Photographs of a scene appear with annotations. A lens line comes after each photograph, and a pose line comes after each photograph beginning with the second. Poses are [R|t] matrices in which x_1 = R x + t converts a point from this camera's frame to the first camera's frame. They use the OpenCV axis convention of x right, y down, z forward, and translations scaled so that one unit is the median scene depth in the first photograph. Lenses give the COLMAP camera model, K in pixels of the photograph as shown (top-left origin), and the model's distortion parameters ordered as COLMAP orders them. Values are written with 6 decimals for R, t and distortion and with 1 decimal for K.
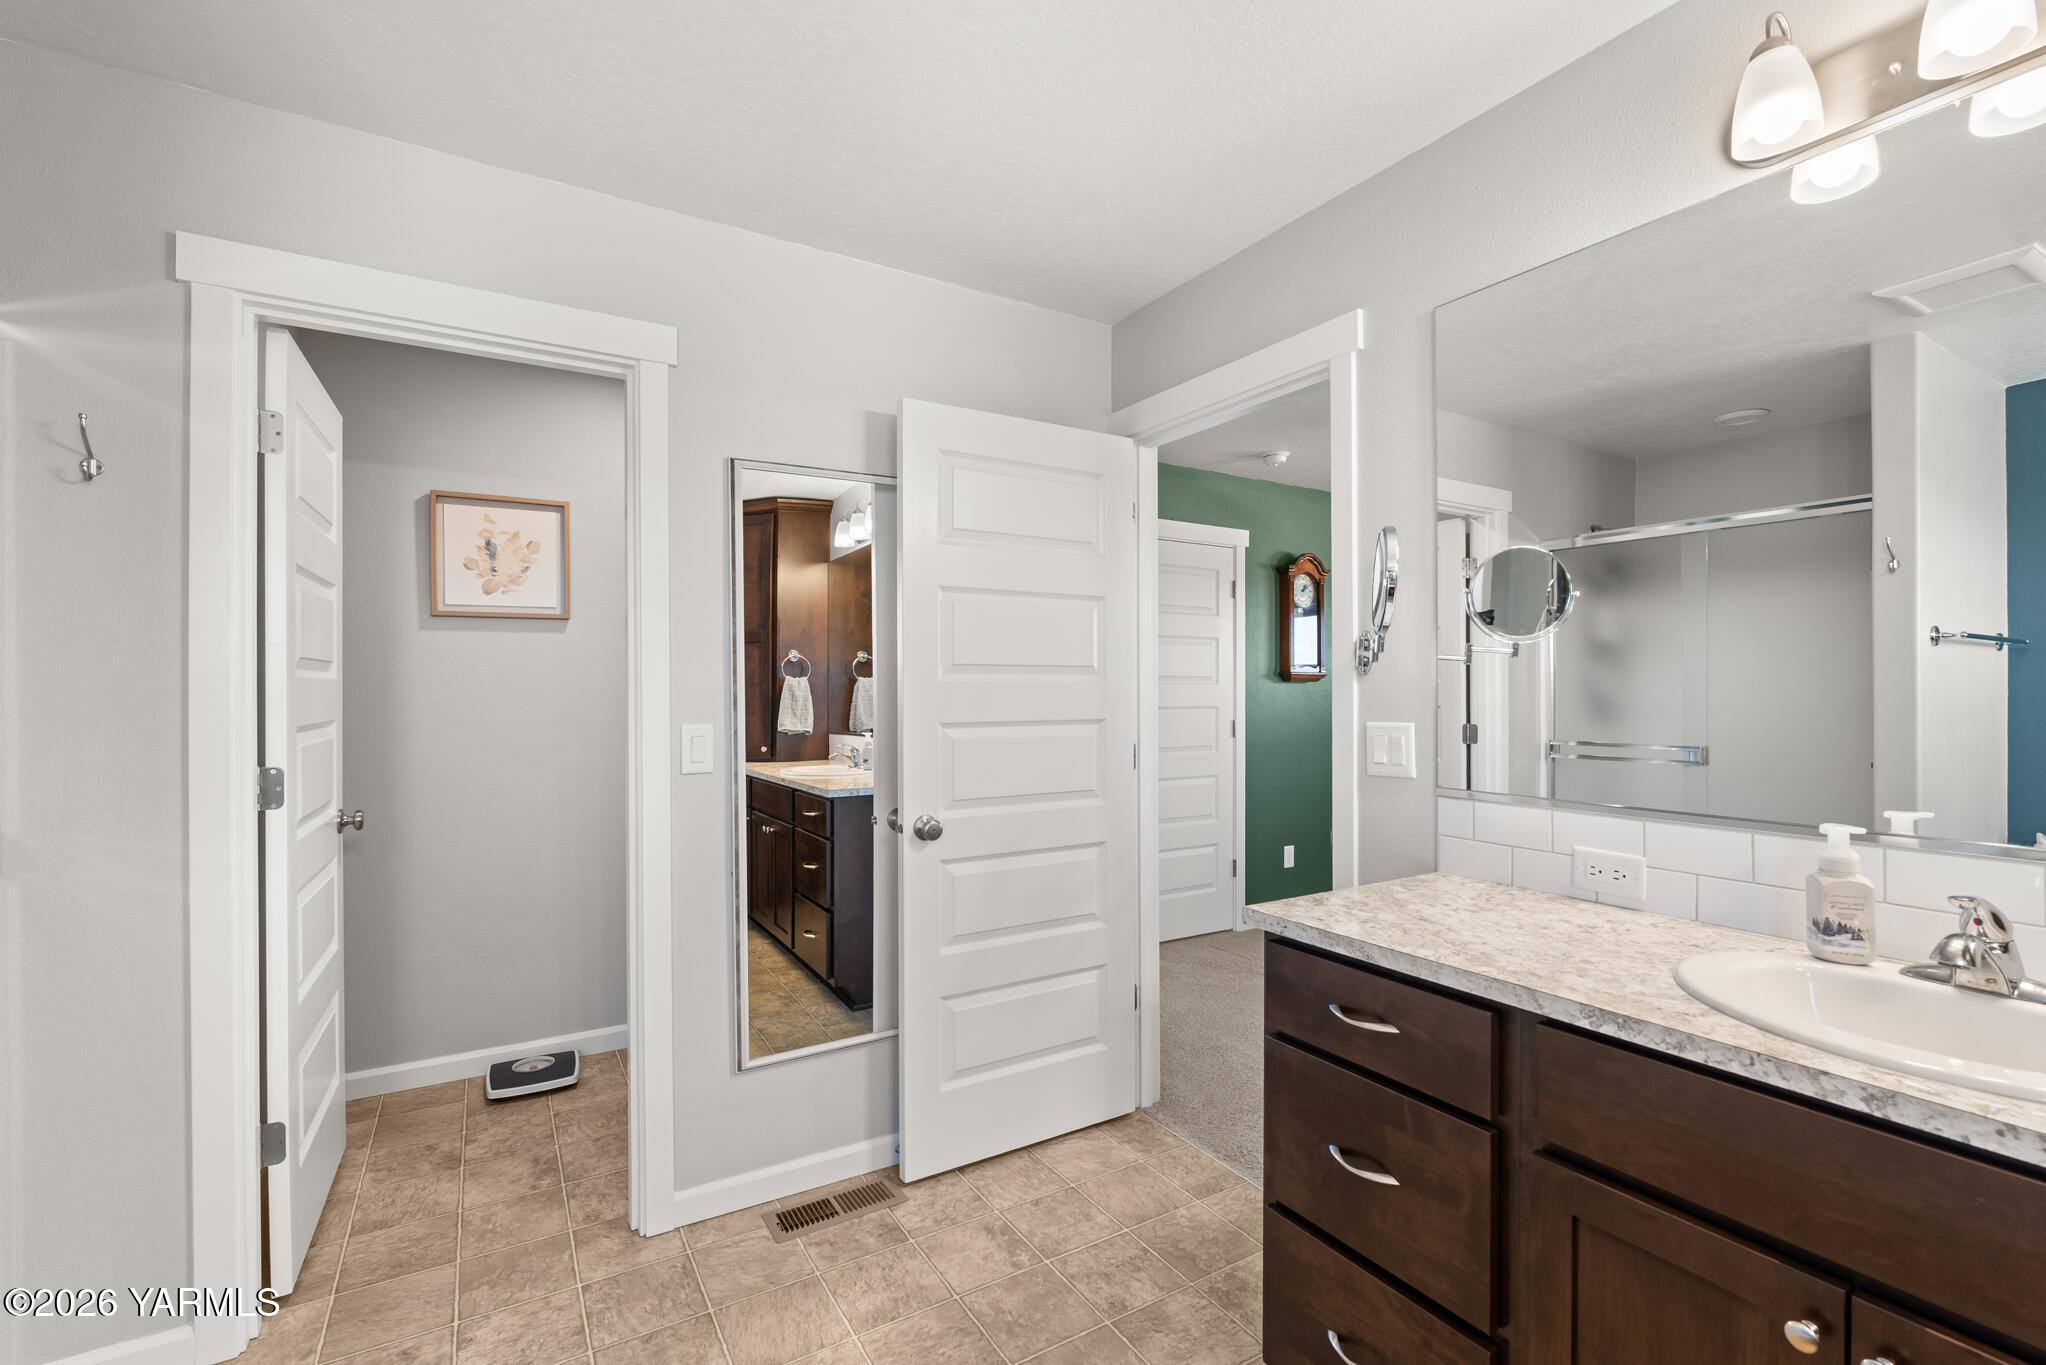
lens RADIAL K [[909.2, 0, 1023.0], [0, 909.2, 682.5], [0, 0, 1]] dist [-0.007593, -0.000435]
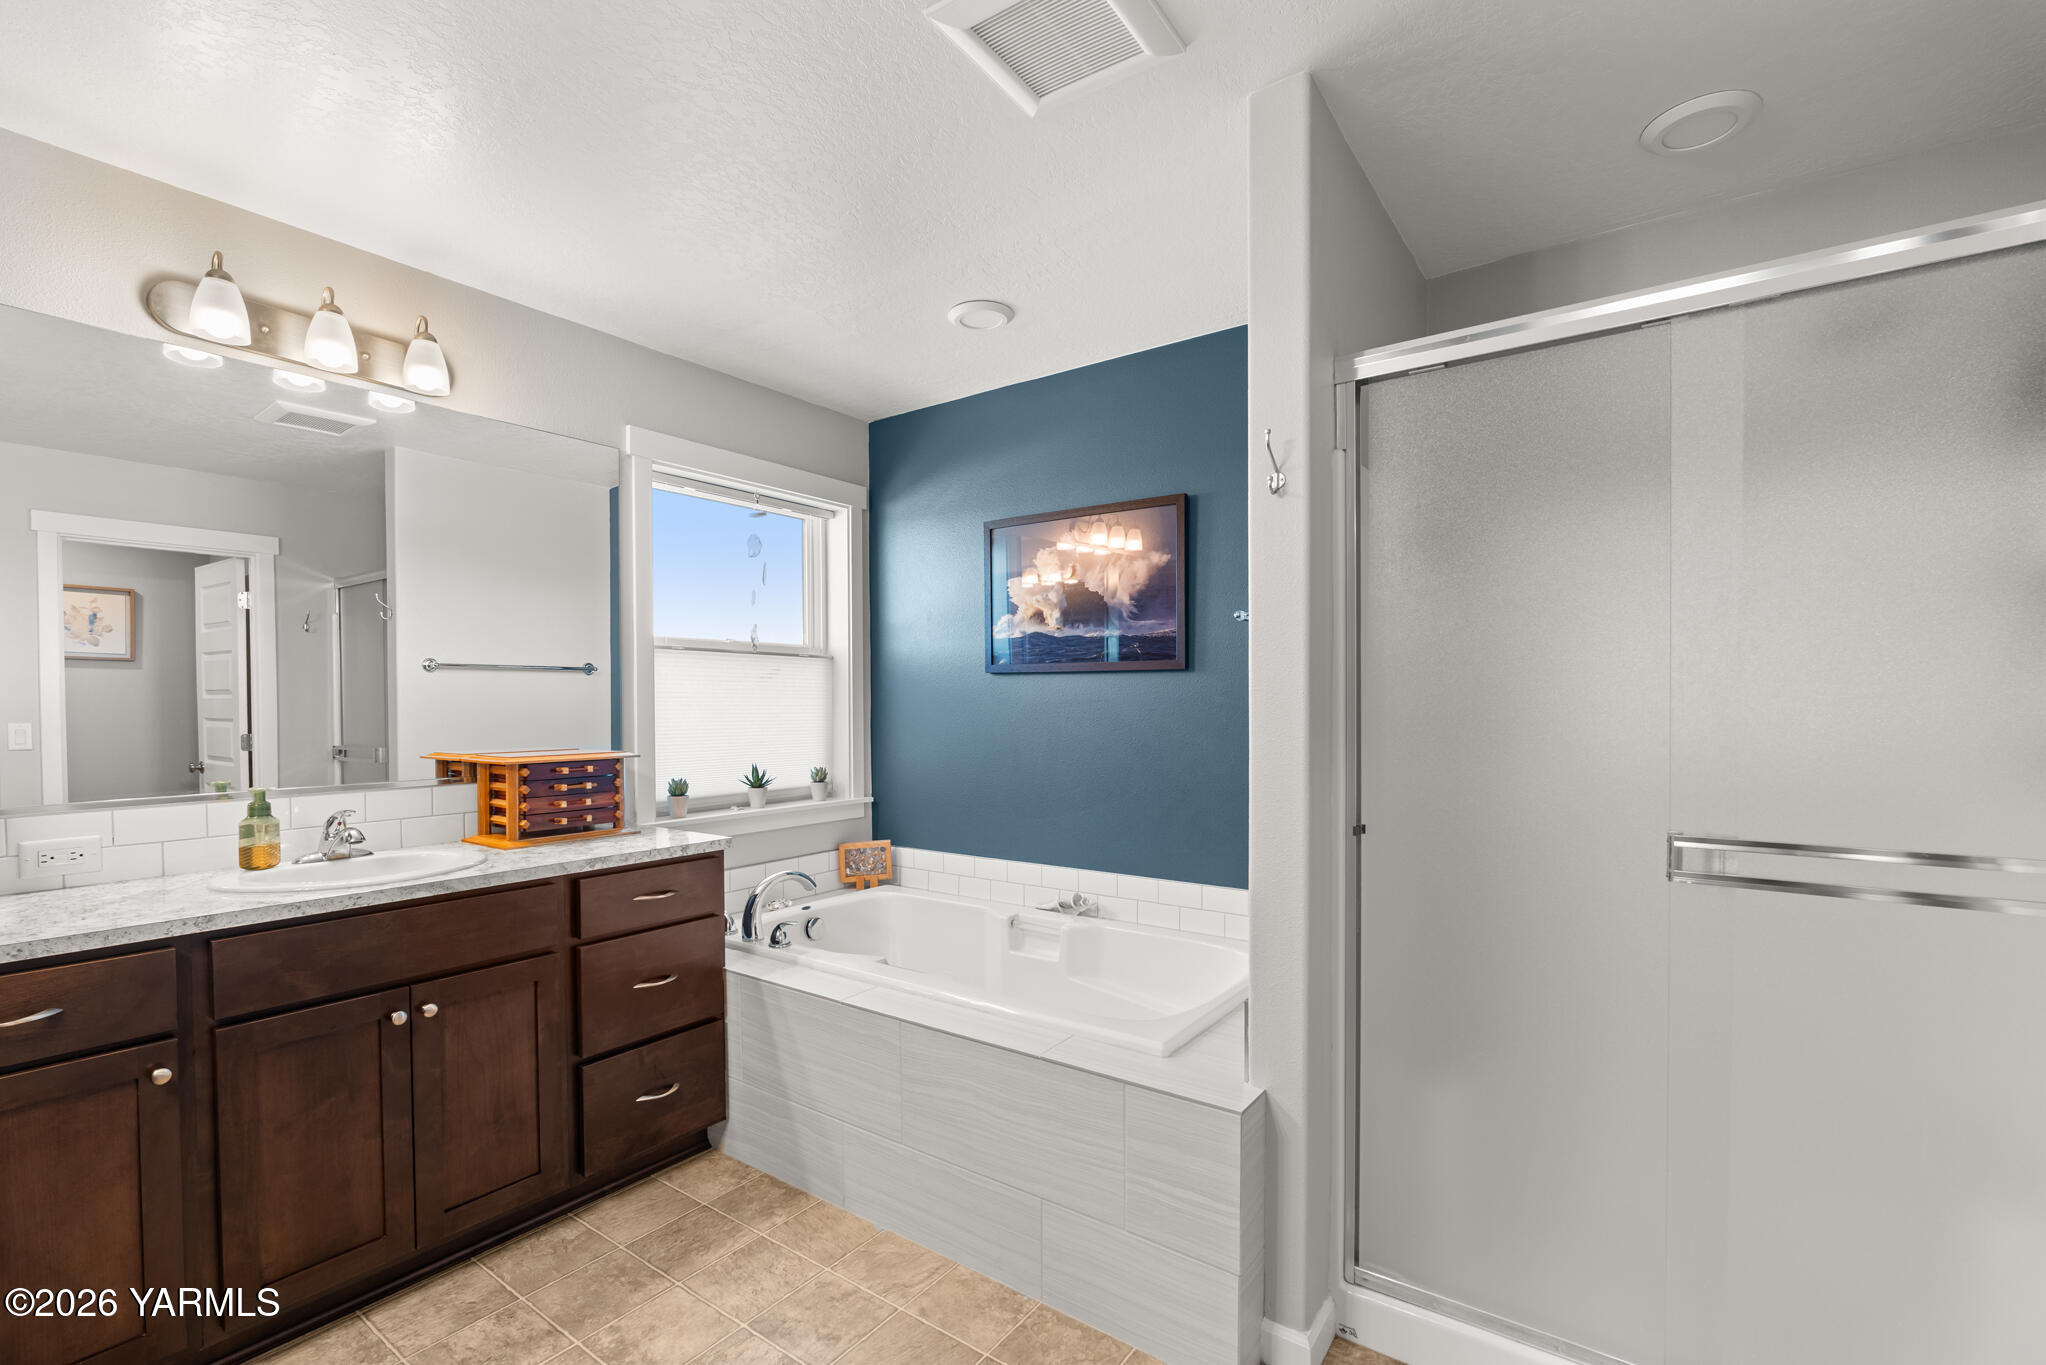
lens RADIAL K [[909.2, 0, 1023.0], [0, 909.2, 682.5], [0, 0, 1]] dist [-0.007593, -0.000435]
pose [[-0.920734, -0.005321, -0.390155, -0.026674], [0.003257, 0.999767, -0.021322, 0.012125], [0.390177, -0.020903, -0.920502, 1.984822]]
